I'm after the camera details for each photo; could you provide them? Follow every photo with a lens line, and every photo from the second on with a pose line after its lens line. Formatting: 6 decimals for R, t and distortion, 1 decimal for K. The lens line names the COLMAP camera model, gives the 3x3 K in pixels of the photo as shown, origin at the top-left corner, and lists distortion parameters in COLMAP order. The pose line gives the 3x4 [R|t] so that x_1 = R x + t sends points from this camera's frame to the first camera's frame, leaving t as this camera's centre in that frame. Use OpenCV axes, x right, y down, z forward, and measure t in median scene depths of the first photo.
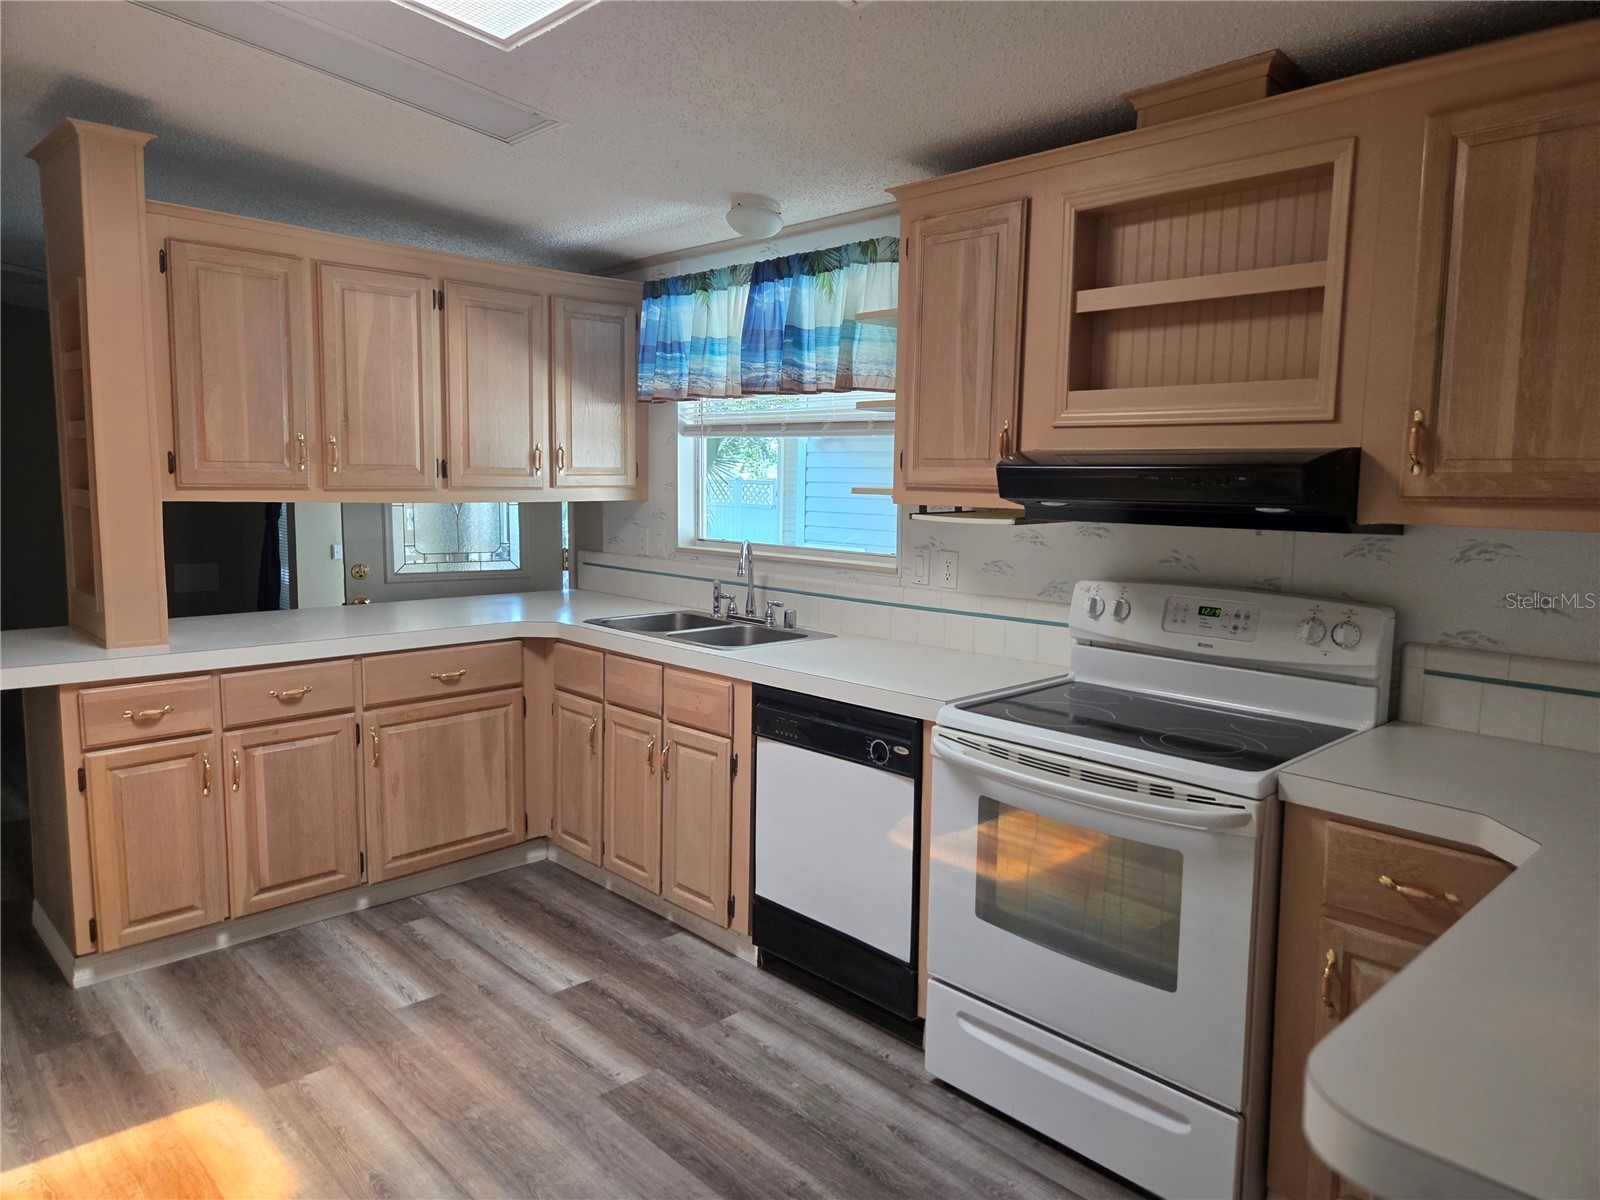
lens RADIAL K [[1068.4, 0, 802.9], [0, 1068.4, 586.4], [0, 0, 1]] dist [0.066157, -0.056194]
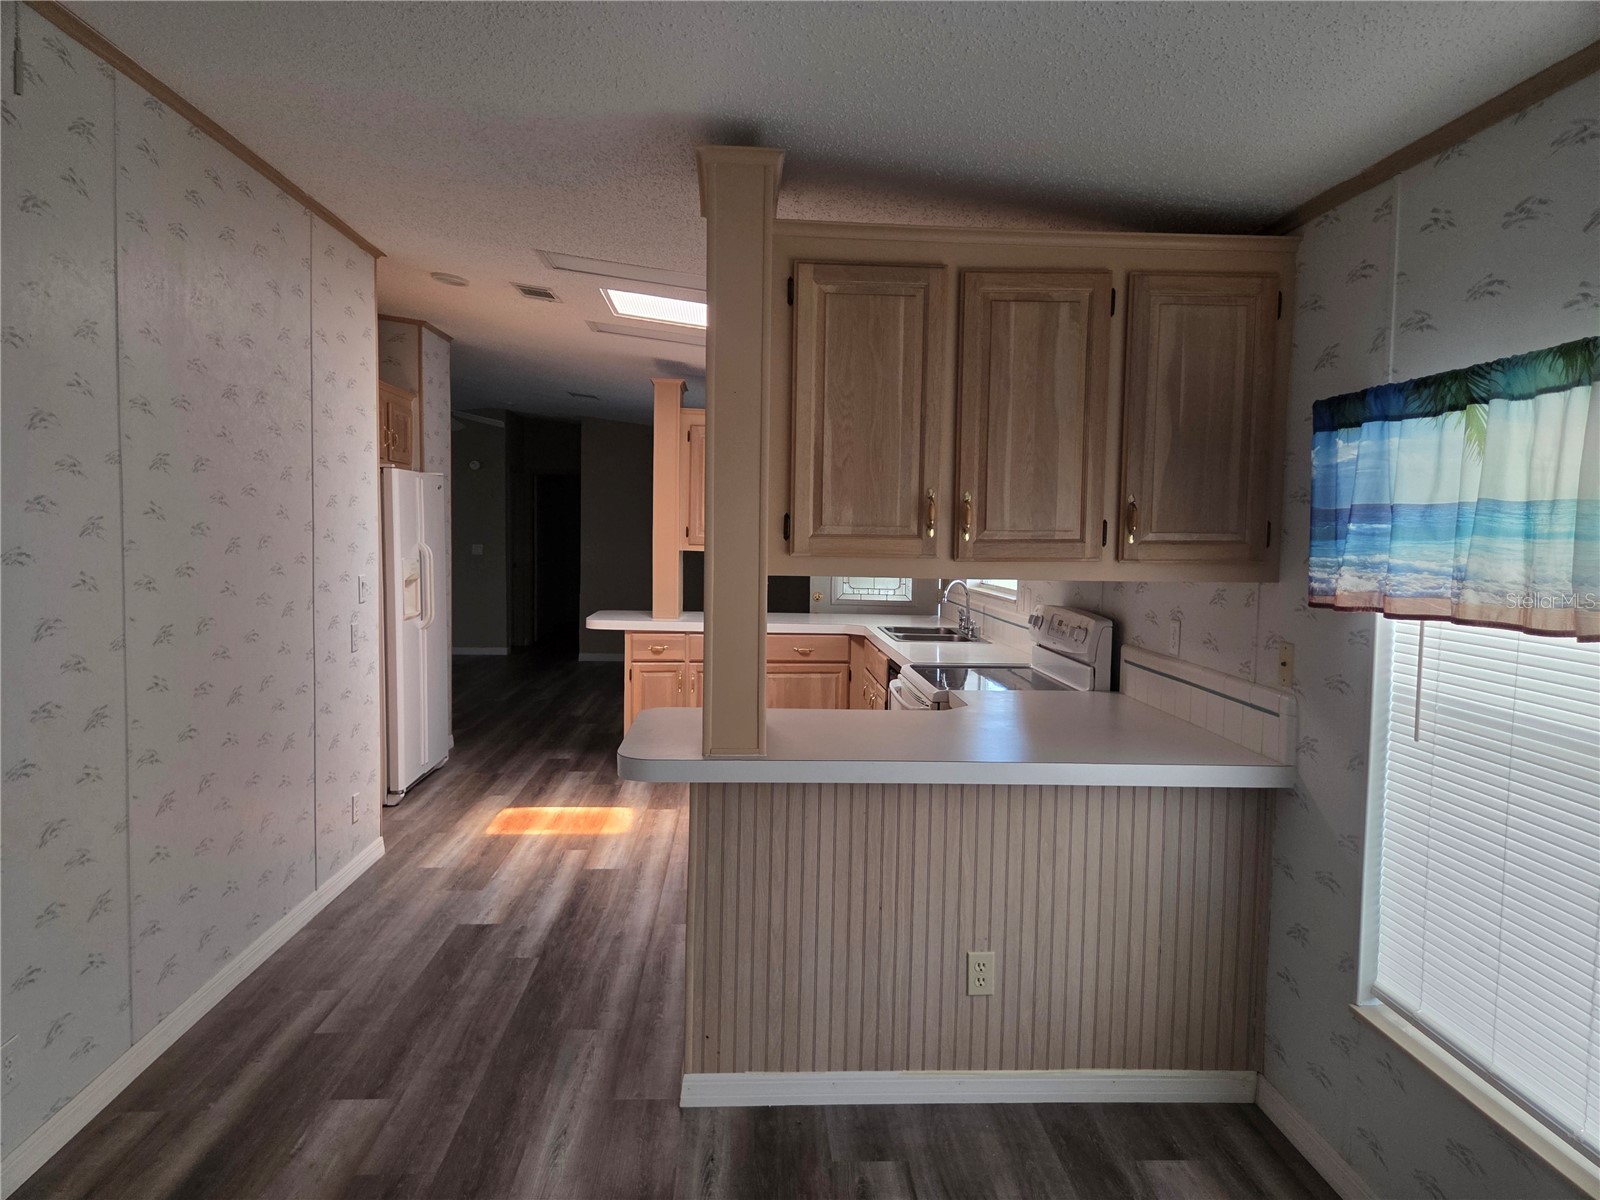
lens RADIAL K [[1045.7, 0, 802.4], [0, 1045.7, 608.5], [0, 0, 1]] dist [0.069765, -0.055495]
pose [[0.760337, 0.049074, -0.647673, 0.986853], [-0.077195, 0.996902, -0.015088, 0.049472], [0.644926, 0.061470, 0.761769, -0.411252]]
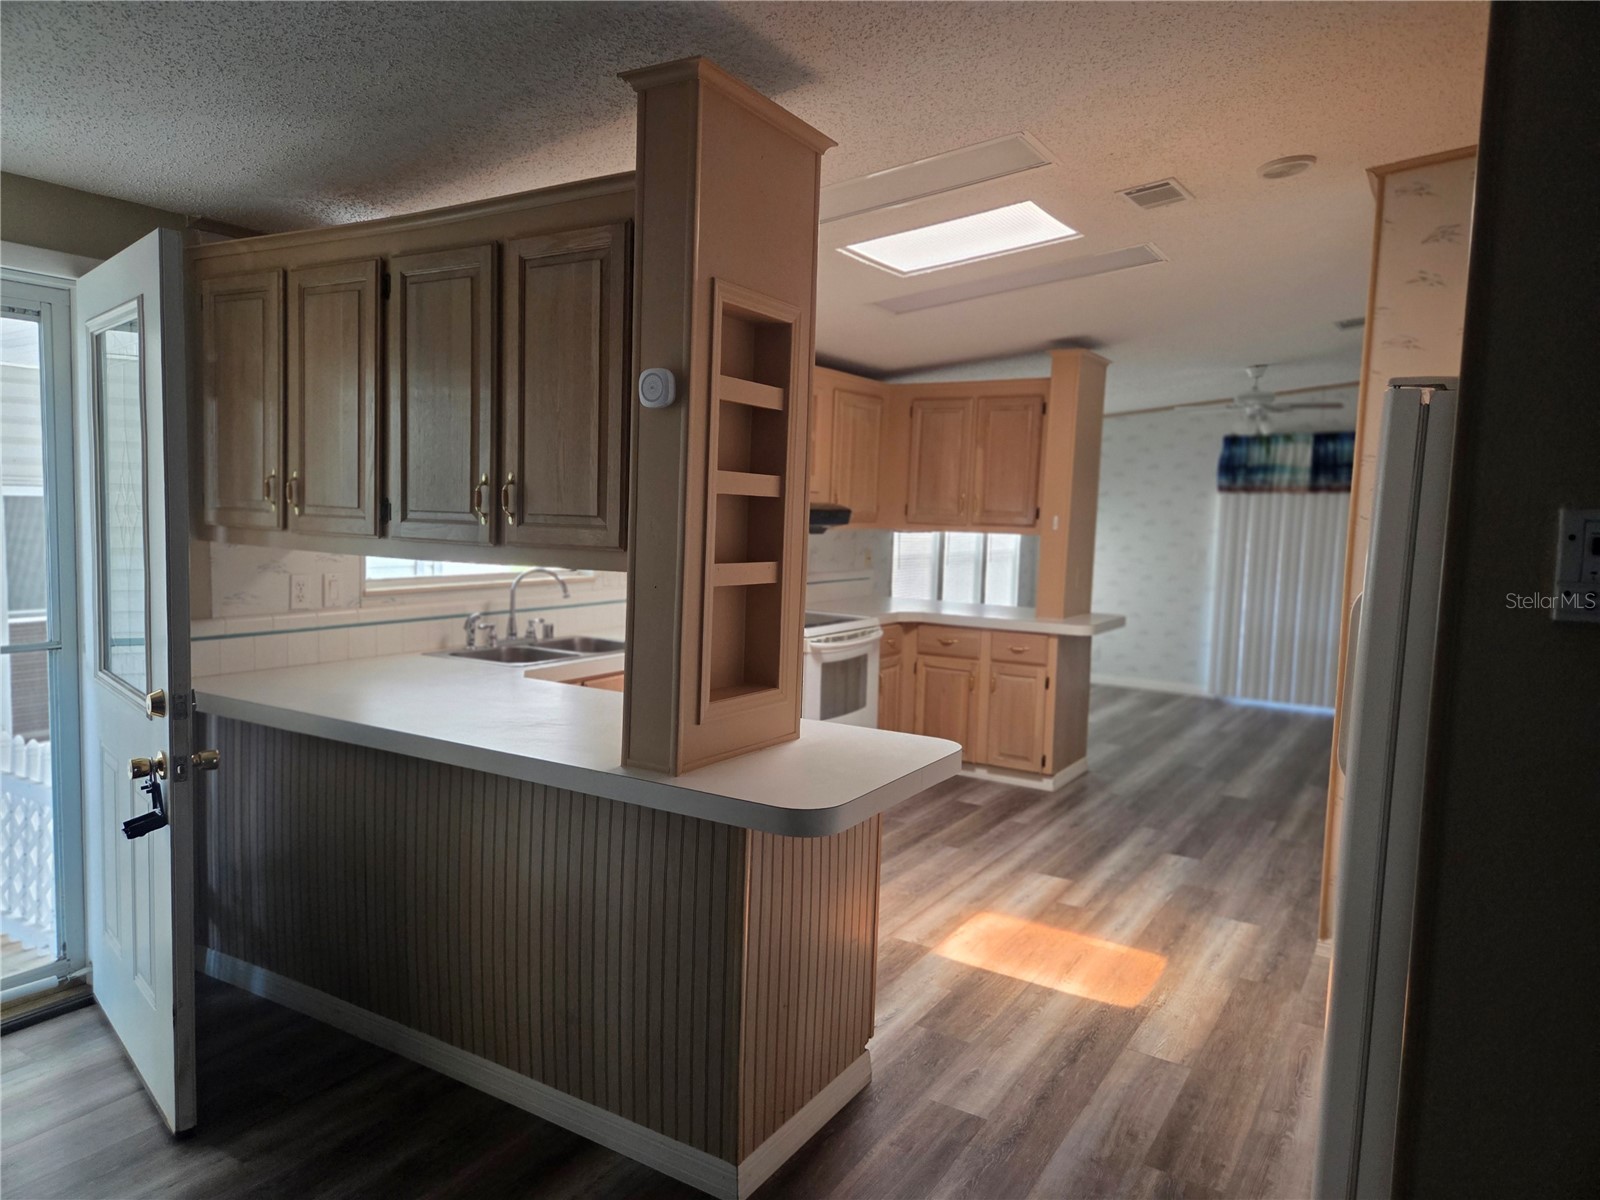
lens RADIAL K [[1068.4, 0, 802.9], [0, 1068.4, 586.4], [0, 0, 1]] dist [0.066157, -0.056194]
pose [[-0.245054, -0.097338, 0.964611, -1.566284], [0.069008, 0.990672, 0.117499, -0.177560], [-0.967050, 0.095359, -0.236051, 1.271068]]
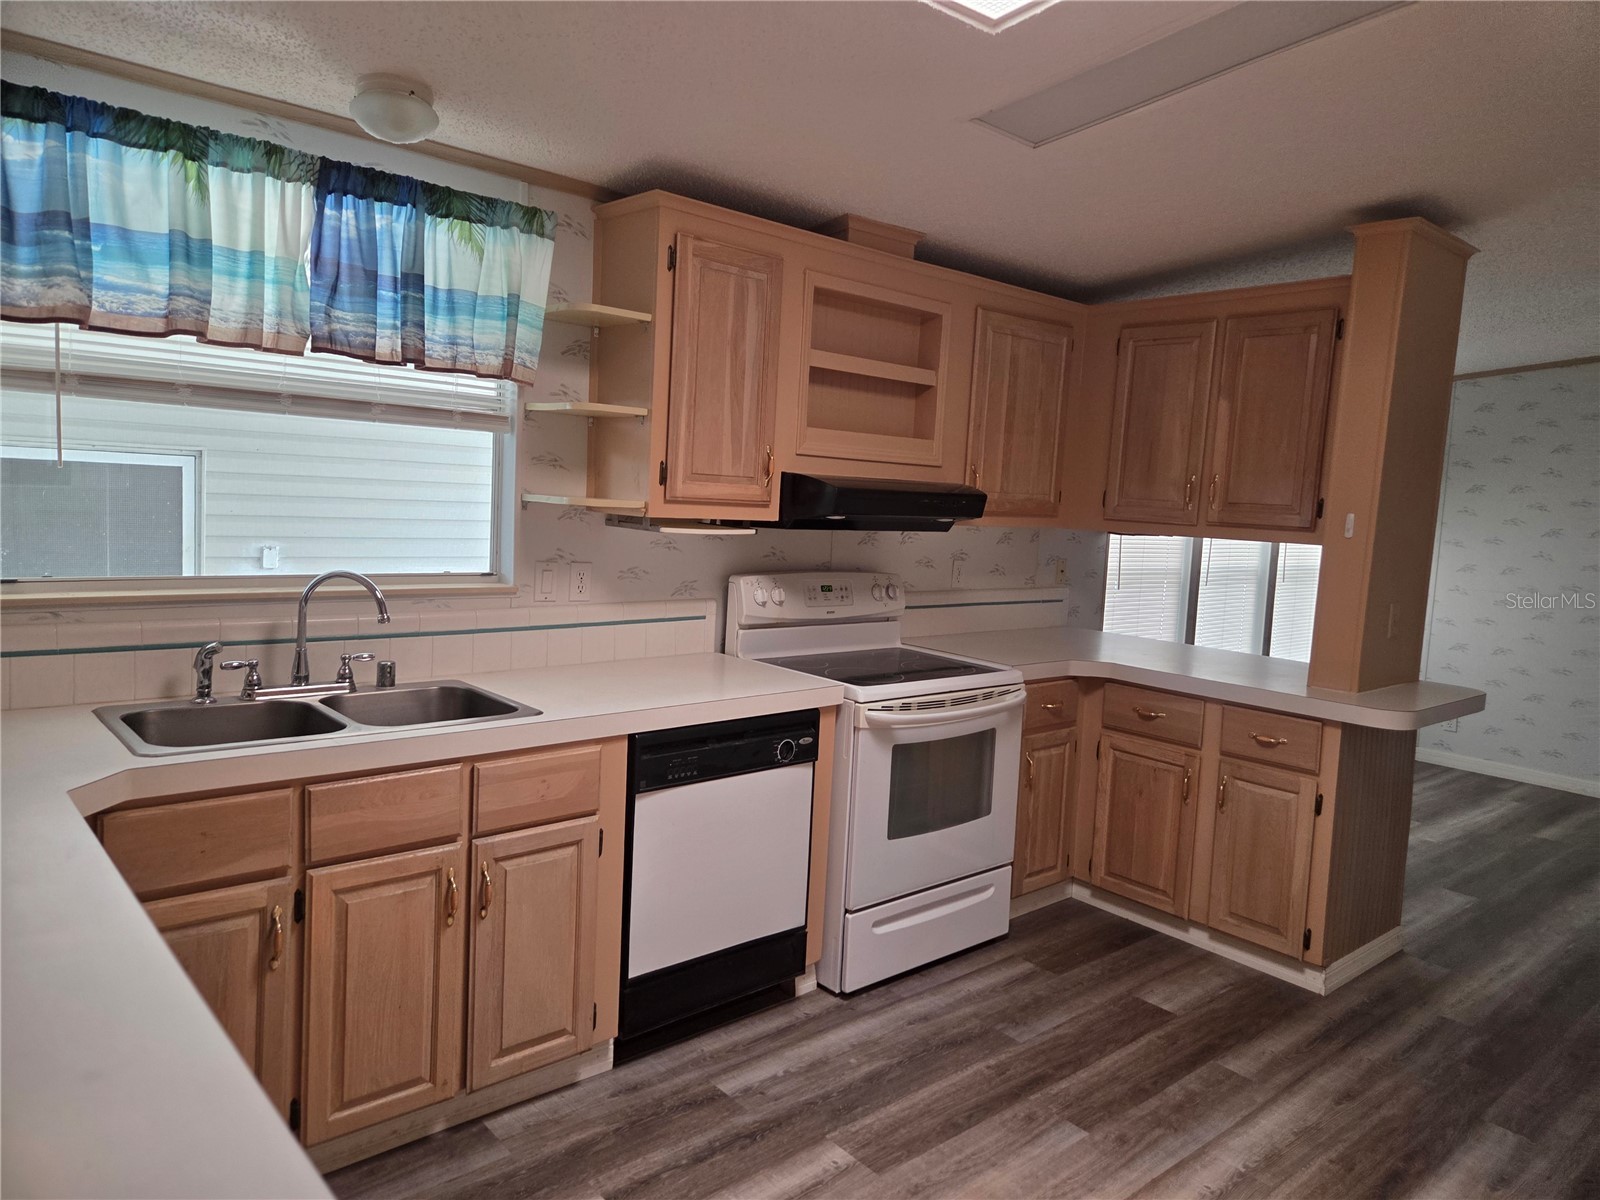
lens RADIAL K [[1072.7, 0, 821.8], [0, 1072.7, 579.8], [0, 0, 1]] dist [0.072910, -0.054613]
pose [[0.037910, -0.096111, 0.994648, -0.925888], [0.054366, 0.994088, 0.093985, -0.109299], [-0.997801, 0.050512, 0.042911, 0.848095]]
